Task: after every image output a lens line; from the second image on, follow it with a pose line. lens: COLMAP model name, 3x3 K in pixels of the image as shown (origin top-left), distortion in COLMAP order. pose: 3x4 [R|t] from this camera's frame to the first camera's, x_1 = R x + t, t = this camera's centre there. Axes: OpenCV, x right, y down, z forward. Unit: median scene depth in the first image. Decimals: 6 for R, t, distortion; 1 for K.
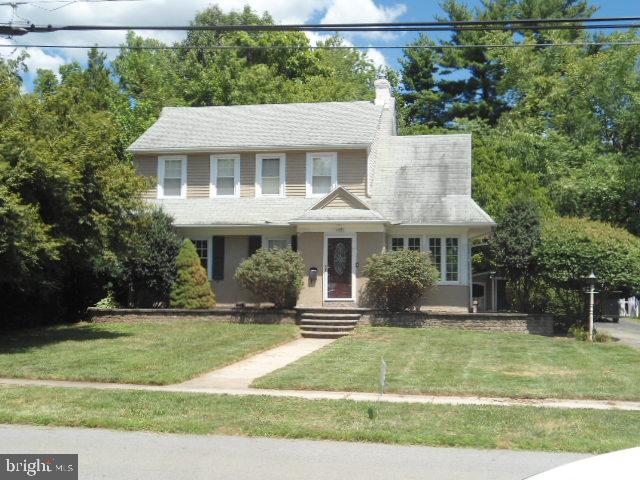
lens RADIAL K [[825.1, 0, 267.3], [0, 825.1, 240.6], [0, 0, 1]] dist [-0.005720, 0.046826]
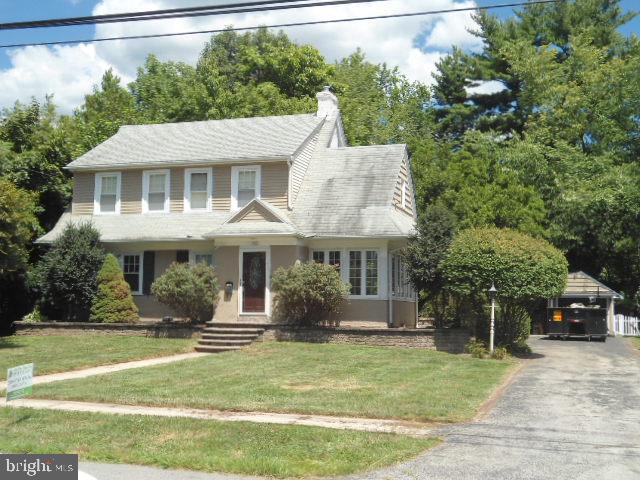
lens RADIAL K [[820.9, 0, 248.5], [0, 820.9, 239.8], [0, 0, 1]] dist [-0.005441, 0.022051]
pose [[0.991795, -0.008108, -0.127582, 0.202813], [0.004727, 0.999630, -0.026784, 0.008796], [0.127752, 0.025961, 0.991466, 0.025241]]
